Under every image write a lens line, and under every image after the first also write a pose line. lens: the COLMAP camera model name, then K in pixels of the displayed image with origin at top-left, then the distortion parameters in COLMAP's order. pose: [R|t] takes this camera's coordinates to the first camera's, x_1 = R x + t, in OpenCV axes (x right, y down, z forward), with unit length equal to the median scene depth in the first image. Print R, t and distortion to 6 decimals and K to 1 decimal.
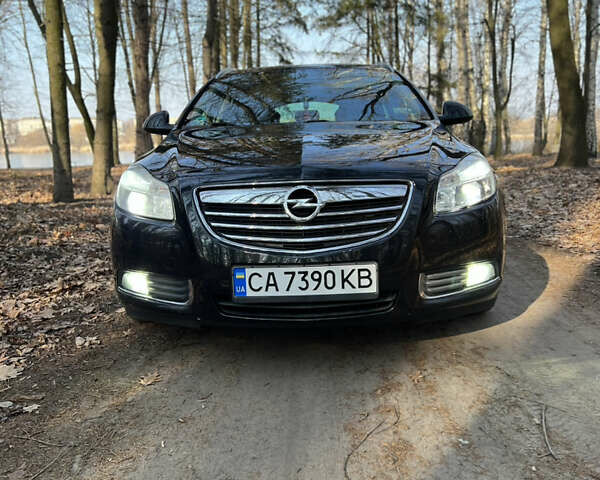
lens RADIAL K [[639.4, 0, 250.8], [0, 639.4, 239.6], [0, 0, 1]] dist [0.127428, -0.201492]
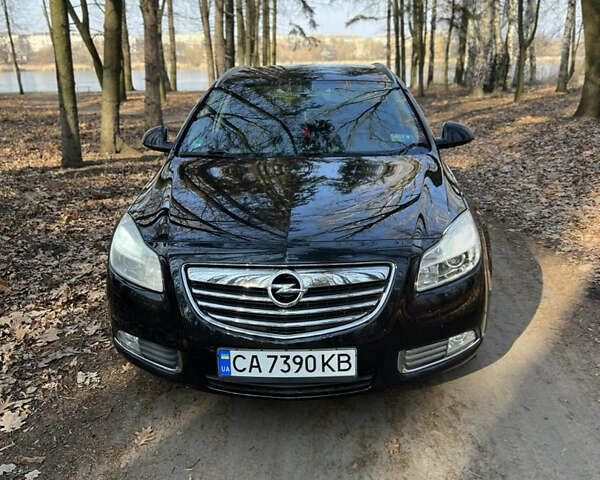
lens RADIAL K [[639.4, 0, 250.8], [0, 639.4, 239.6], [0, 0, 1]] dist [0.127428, -0.201492]
pose [[0.999589, 0.009259, -0.027119, 0.049451], [-0.005418, 0.990355, 0.138448, -0.266405], [0.028139, -0.138244, 0.989998, -0.011765]]
